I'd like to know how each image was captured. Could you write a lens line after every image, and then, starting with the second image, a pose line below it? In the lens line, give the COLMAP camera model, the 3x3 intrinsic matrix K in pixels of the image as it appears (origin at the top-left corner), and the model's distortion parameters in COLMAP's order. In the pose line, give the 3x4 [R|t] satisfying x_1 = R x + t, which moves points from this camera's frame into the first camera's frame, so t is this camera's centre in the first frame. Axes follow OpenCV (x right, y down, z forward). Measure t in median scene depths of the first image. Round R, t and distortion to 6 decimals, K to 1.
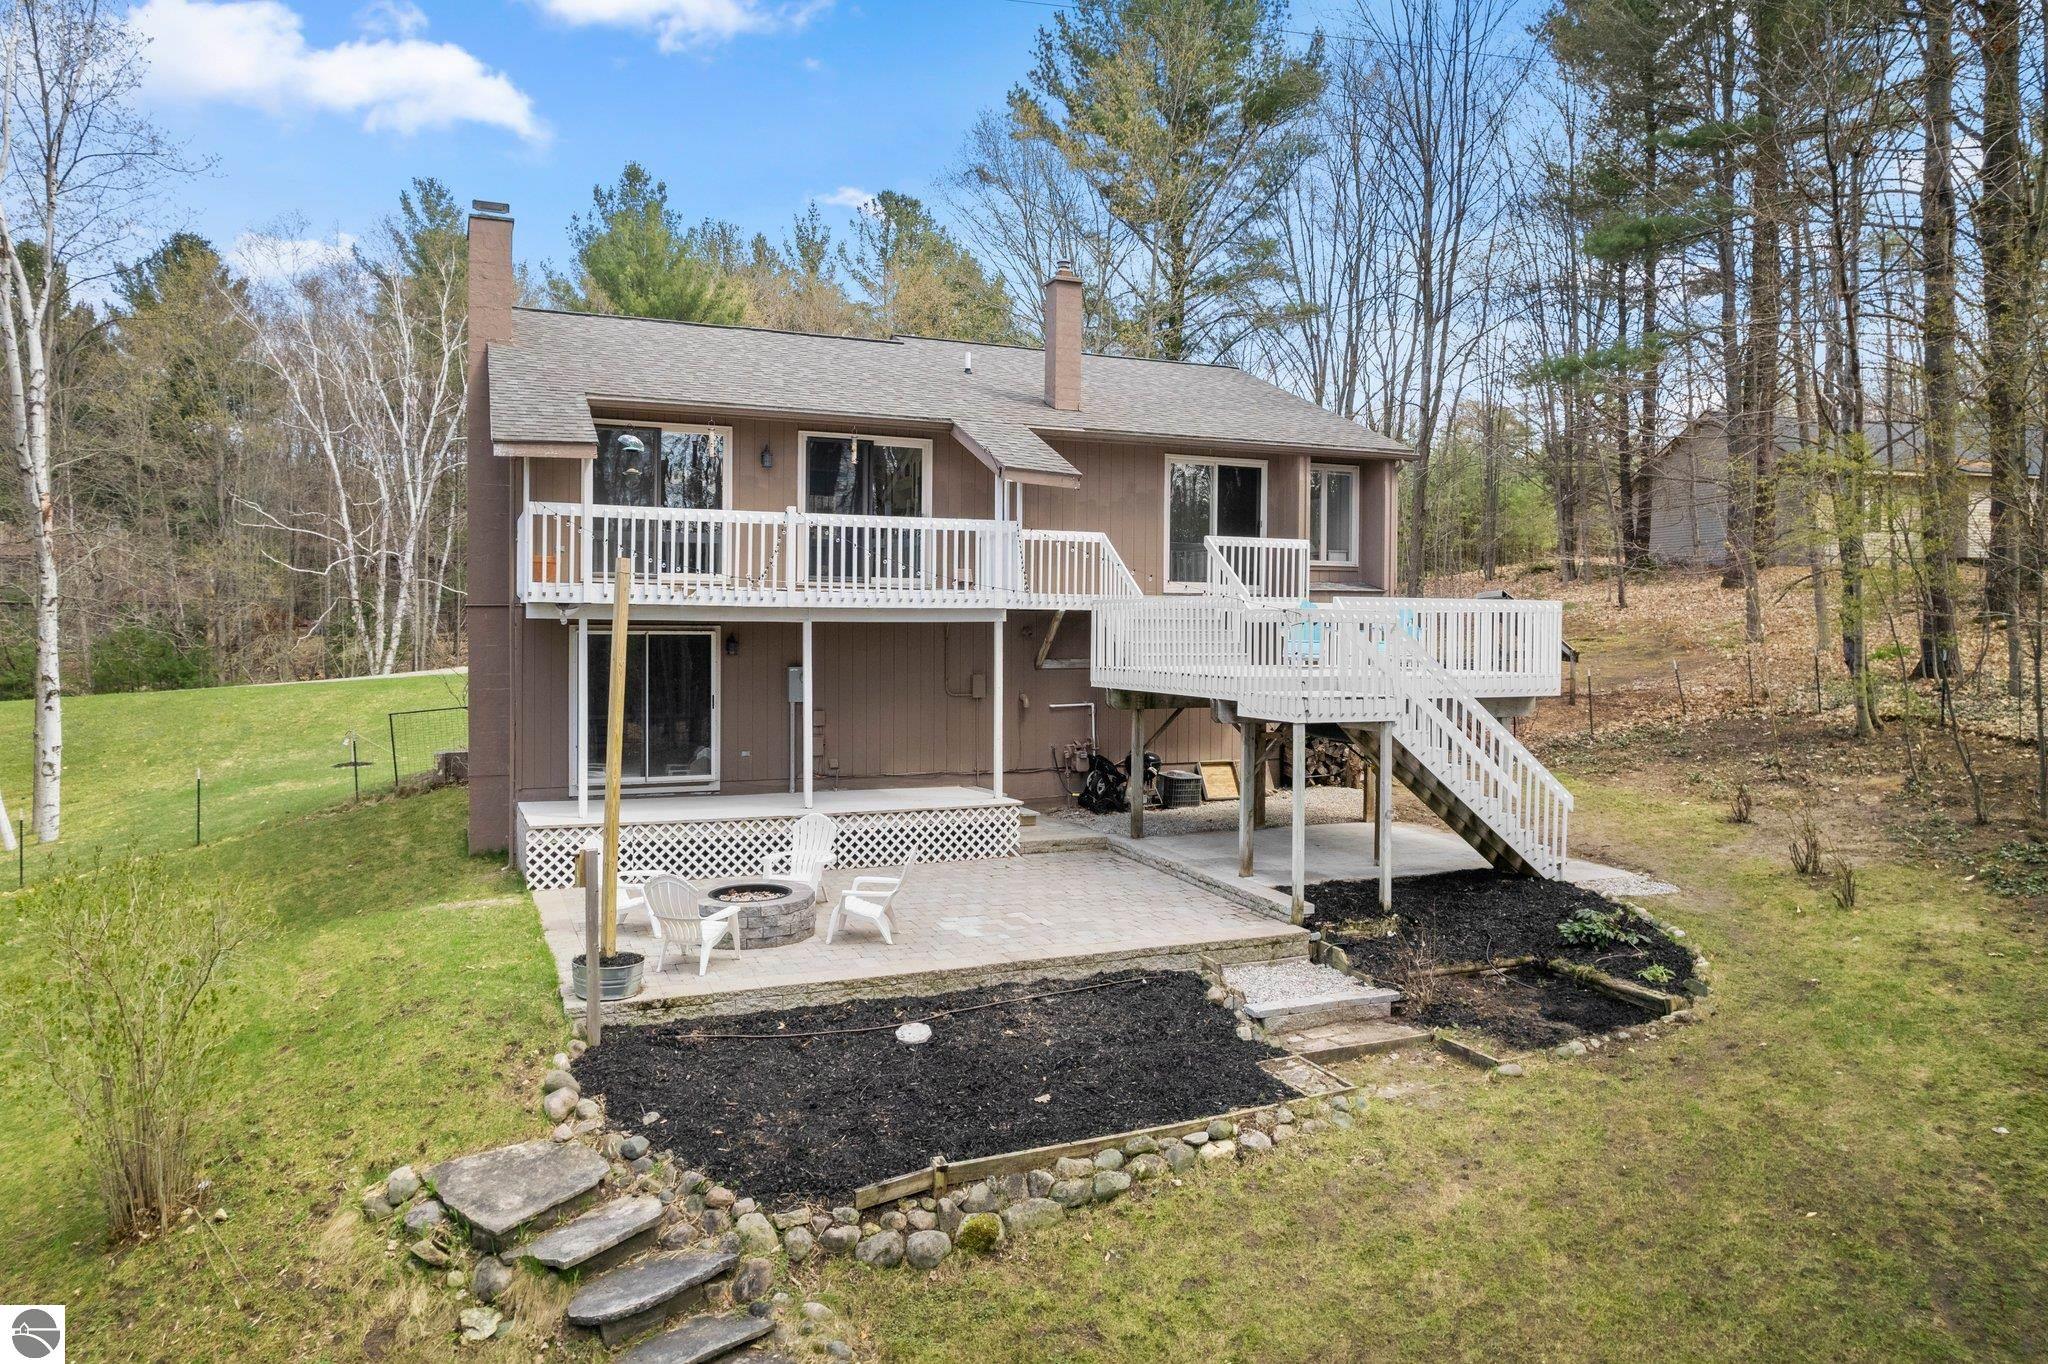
lens RADIAL K [[1306.1, 0, 1034.9], [0, 1306.1, 679.0], [0, 0, 1]] dist [-0.083300, 0.071269]
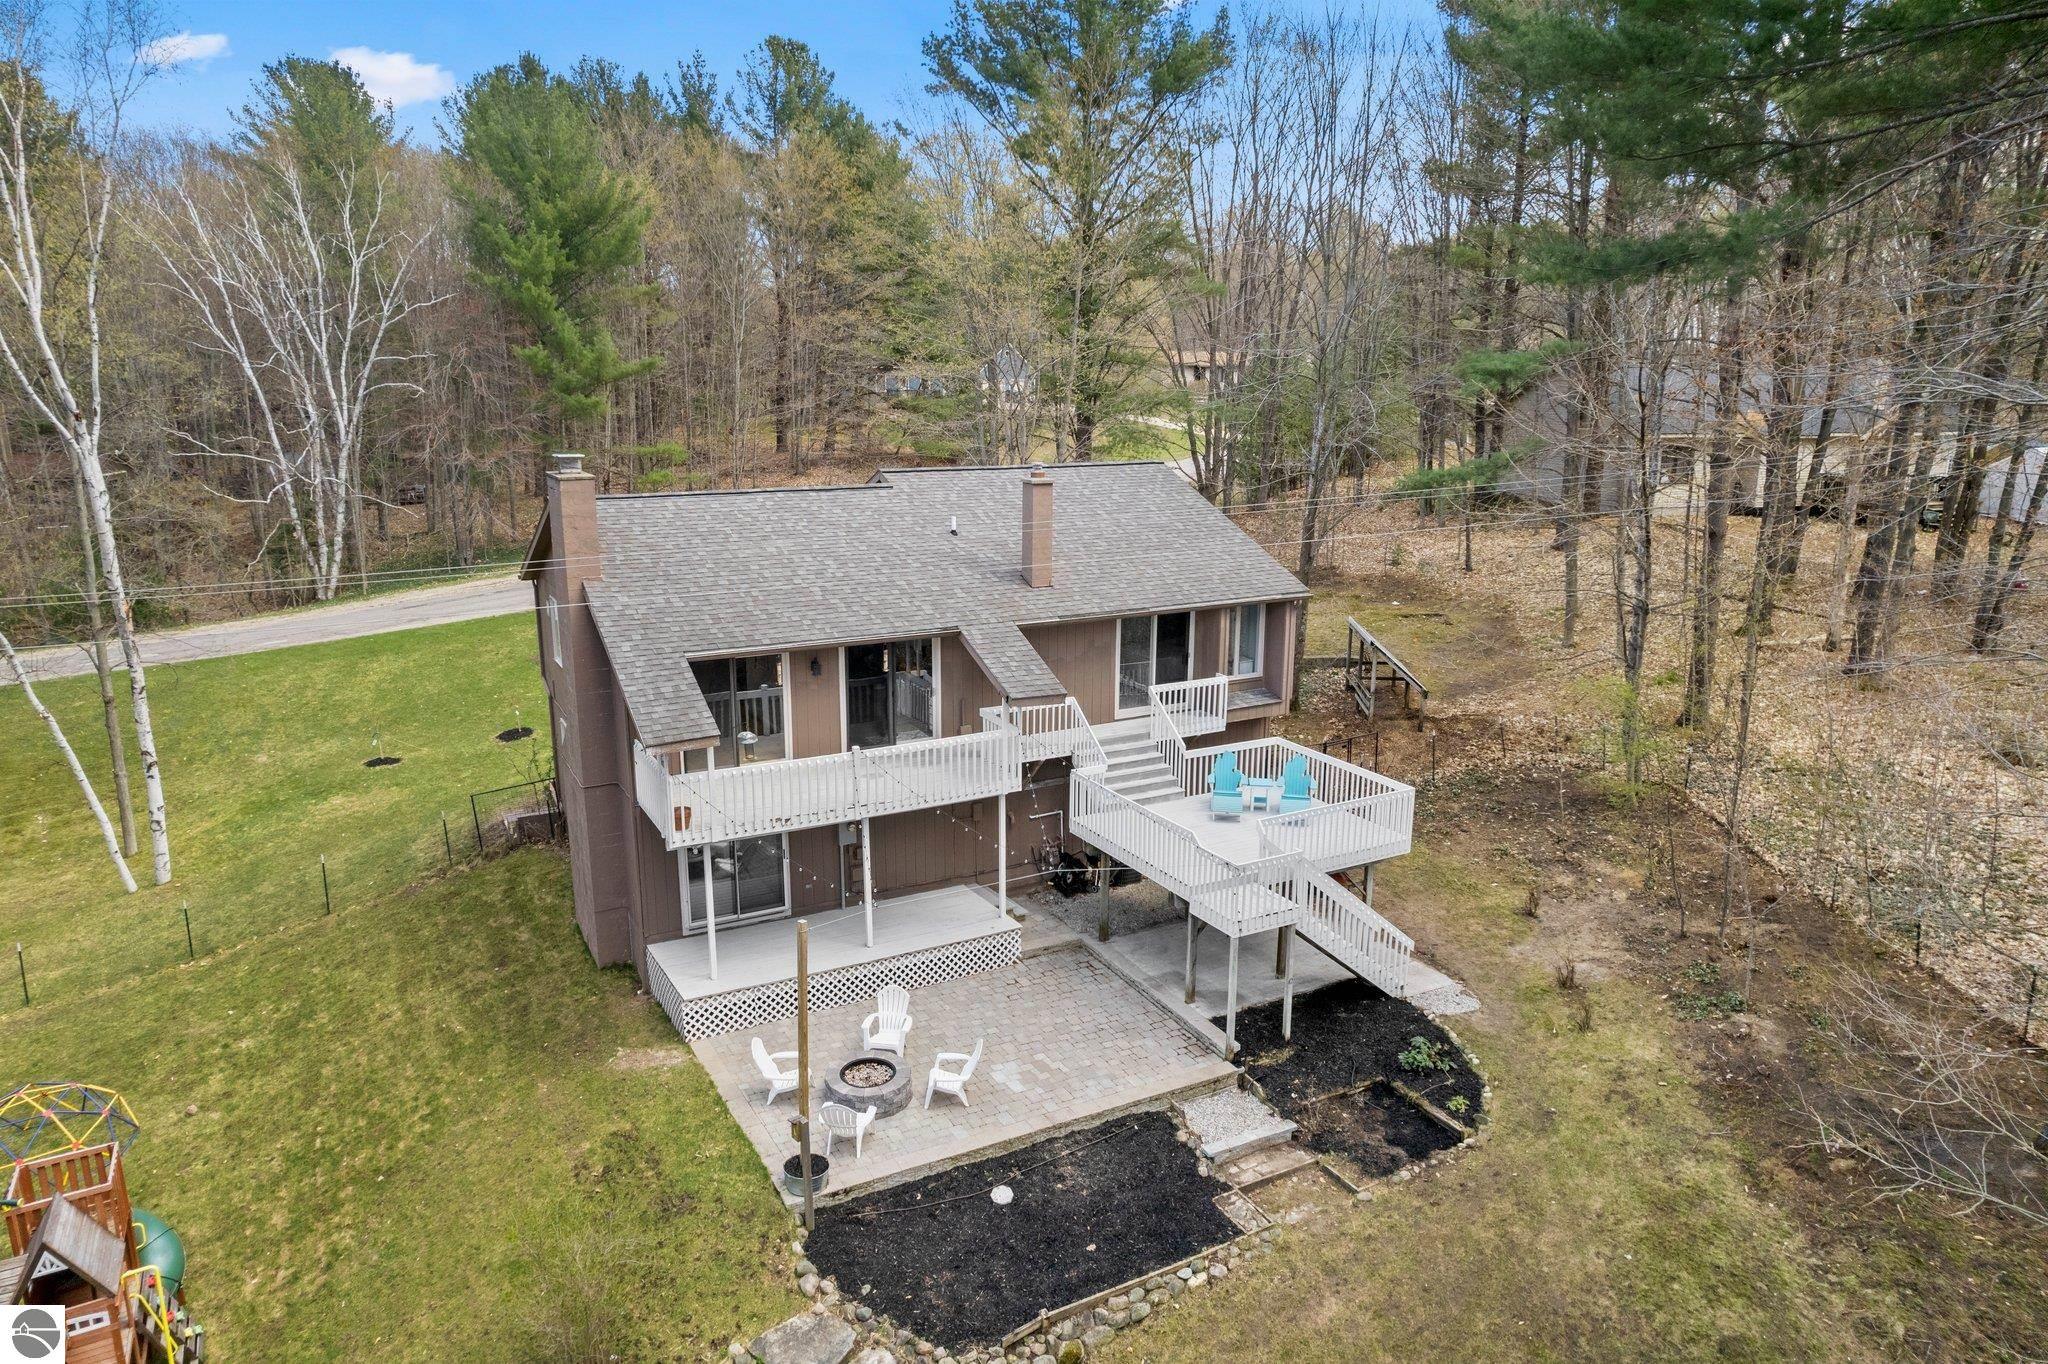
lens RADIAL K [[1270.6, 0, 1026.1], [0, 1270.6, 714.6], [0, 0, 1]] dist [-0.081260, 0.067950]
pose [[0.995591, -0.025817, 0.090172, -0.178893], [0.006073, 0.977100, 0.212693, -0.601441], [-0.093599, -0.211207, 0.972950, -0.364715]]
